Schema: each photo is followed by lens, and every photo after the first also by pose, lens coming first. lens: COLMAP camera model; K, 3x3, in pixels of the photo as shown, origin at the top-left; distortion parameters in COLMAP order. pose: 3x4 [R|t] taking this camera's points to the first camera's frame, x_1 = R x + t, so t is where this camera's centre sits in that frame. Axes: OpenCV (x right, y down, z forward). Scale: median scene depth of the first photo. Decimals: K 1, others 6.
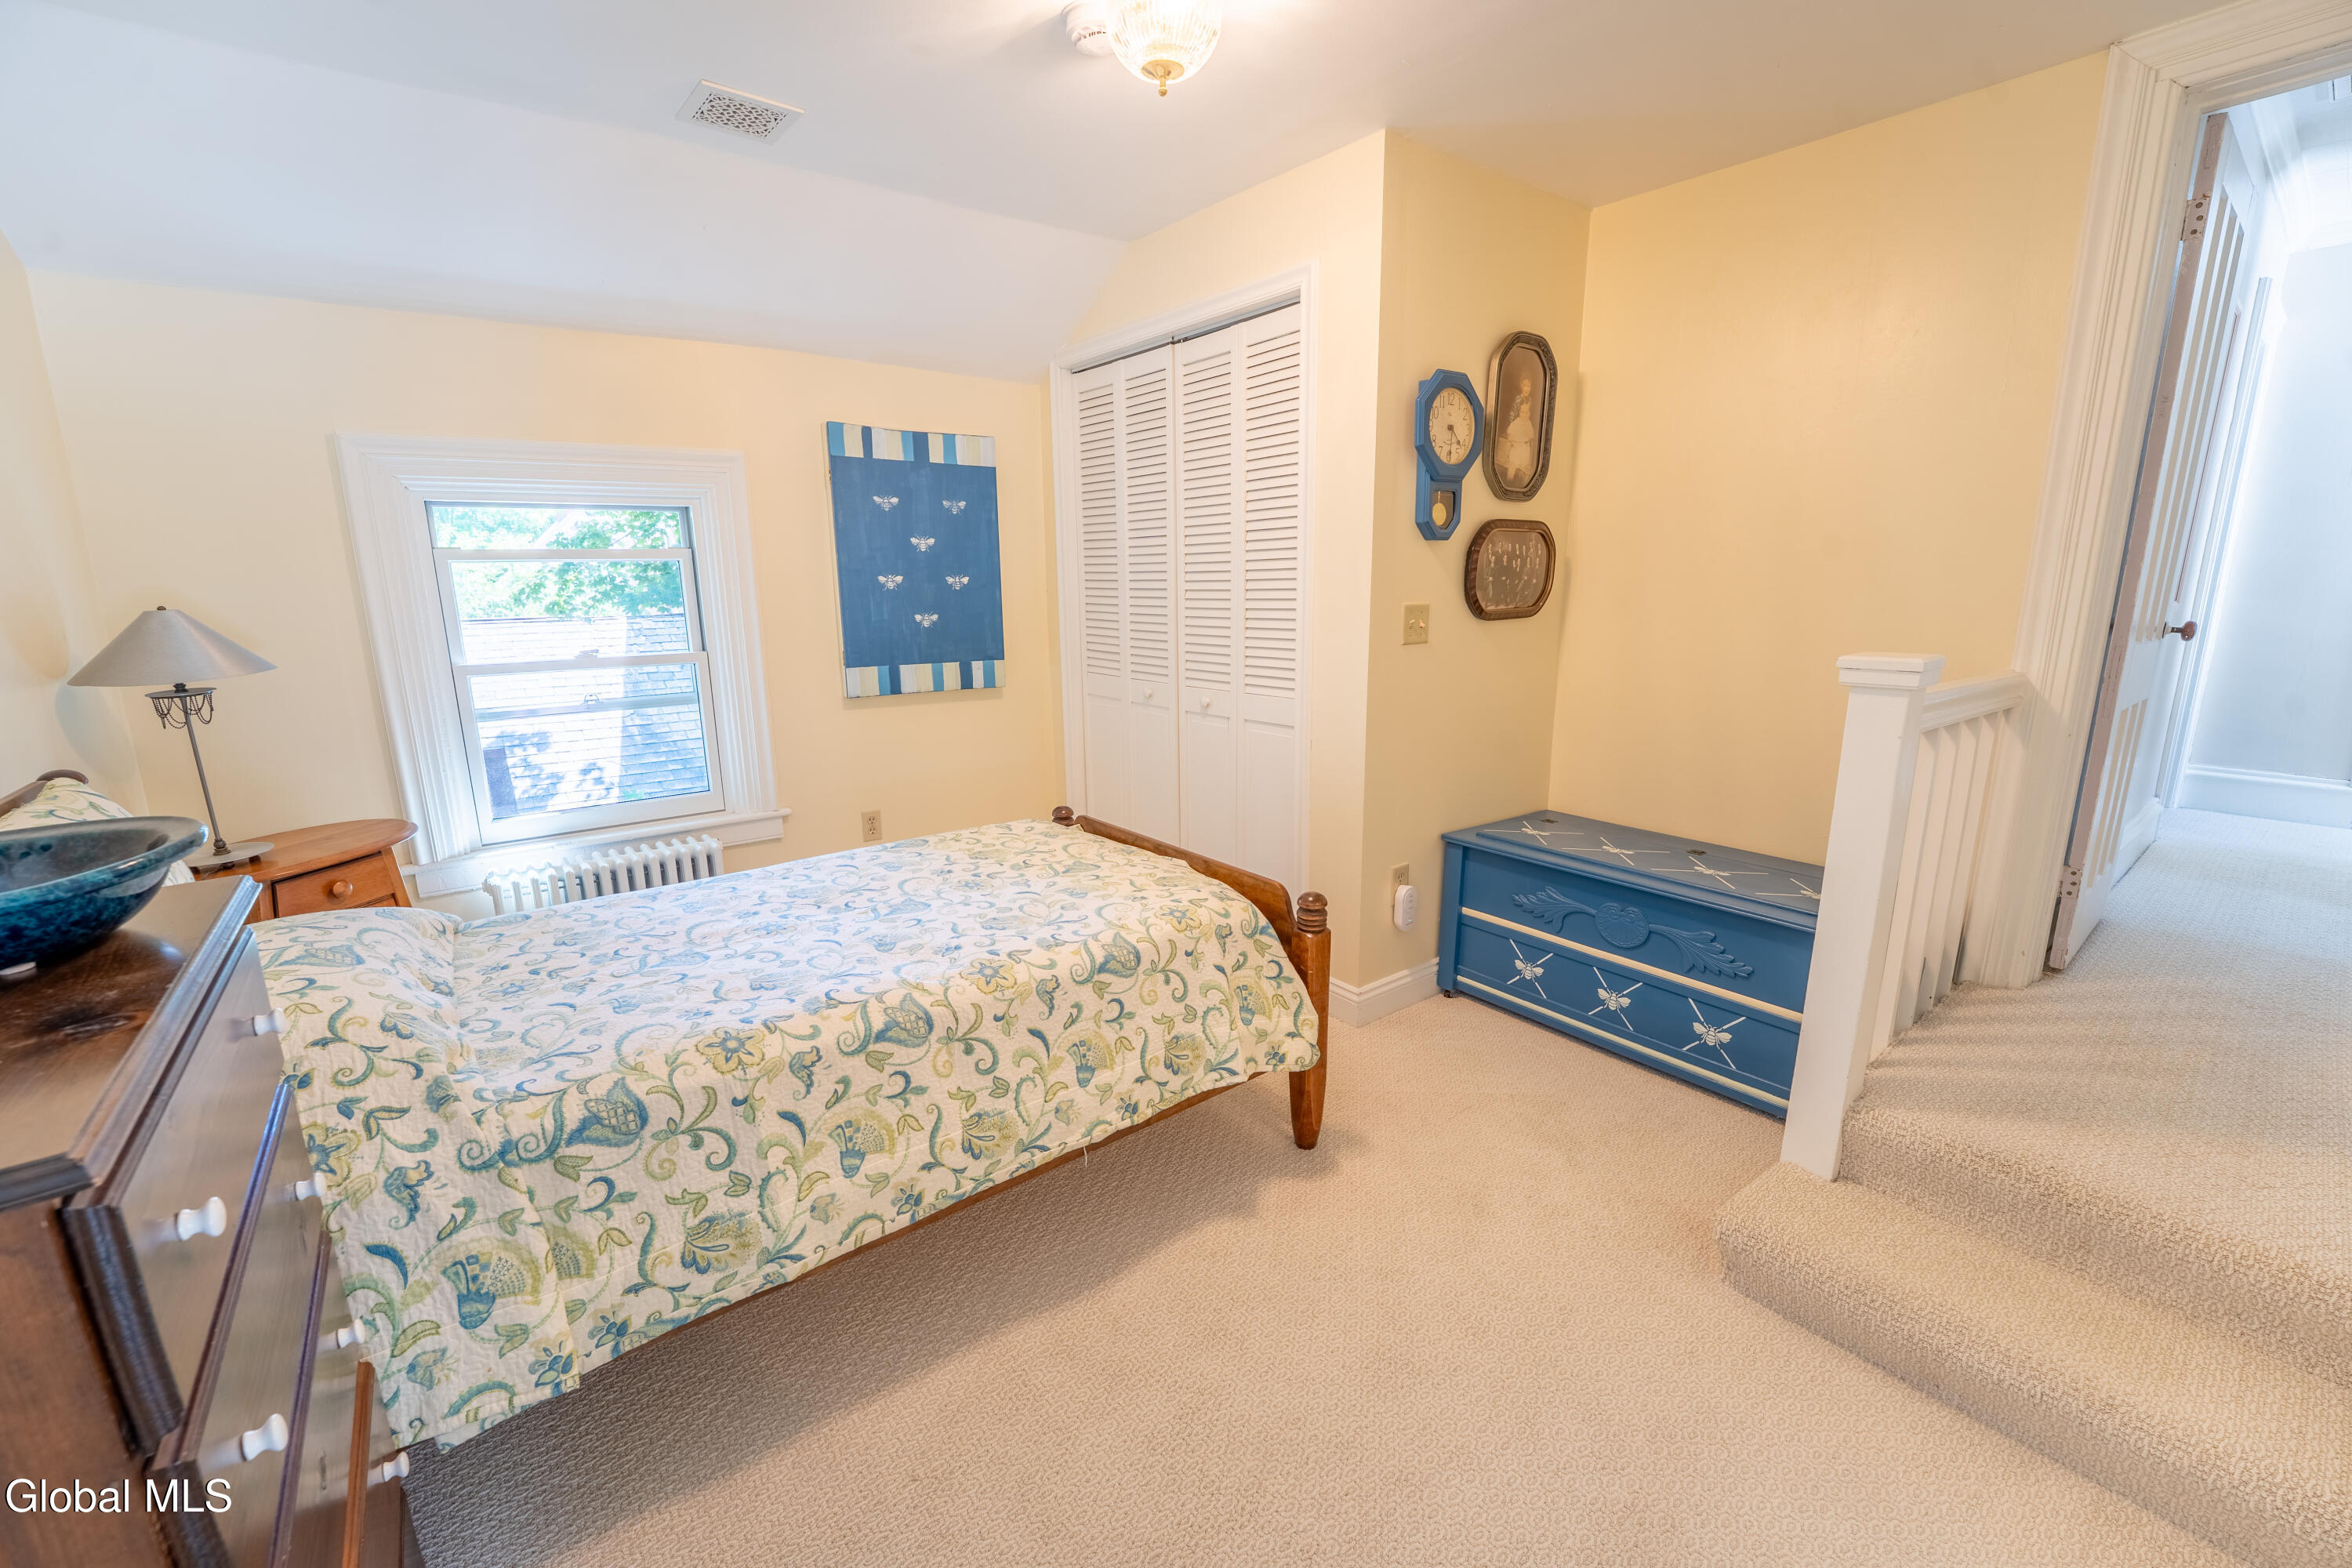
lens RADIAL K [[960.5, 0, 1171.5], [0, 960.5, 782.5], [0, 0, 1]] dist [-0.021870, 0.000385]
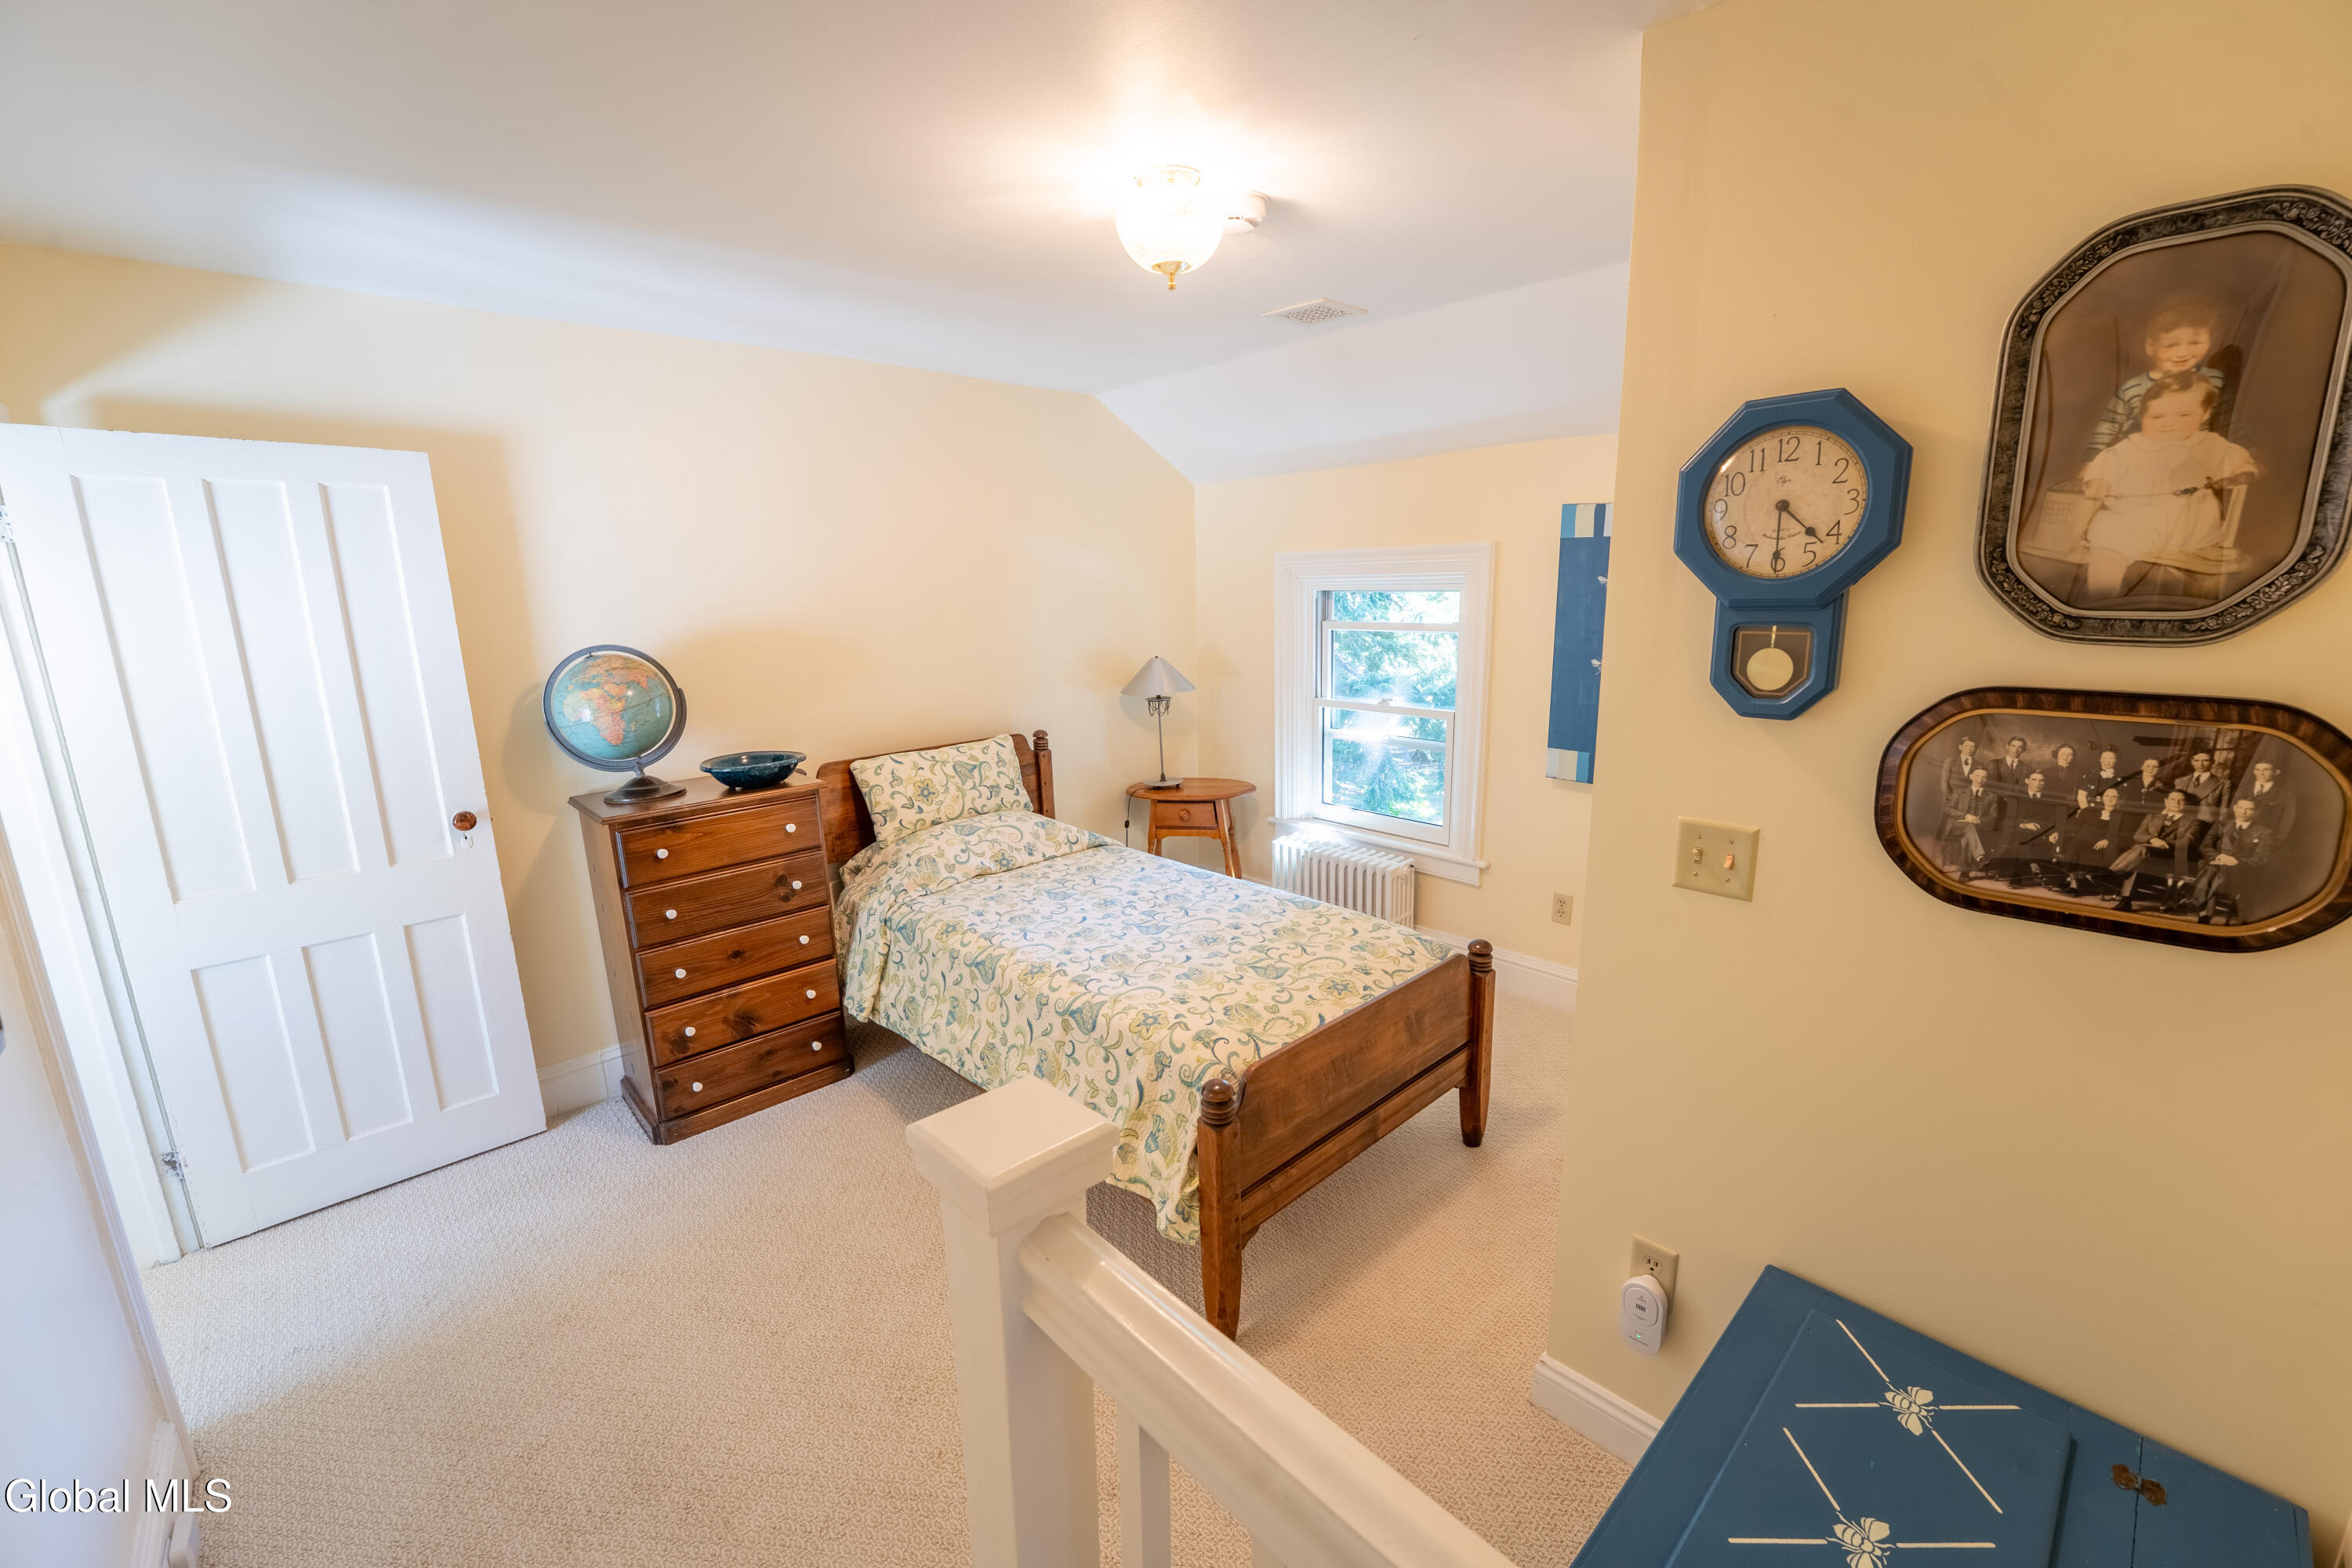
lens RADIAL K [[960.5, 0, 1171.5], [0, 960.5, 782.5], [0, 0, 1]] dist [-0.021870, 0.000385]
pose [[0.083673, 0.216921, -0.972596, 0.893006], [-0.187678, 0.961983, 0.198408, -0.306343], [0.978660, 0.165934, 0.121204, 0.735121]]
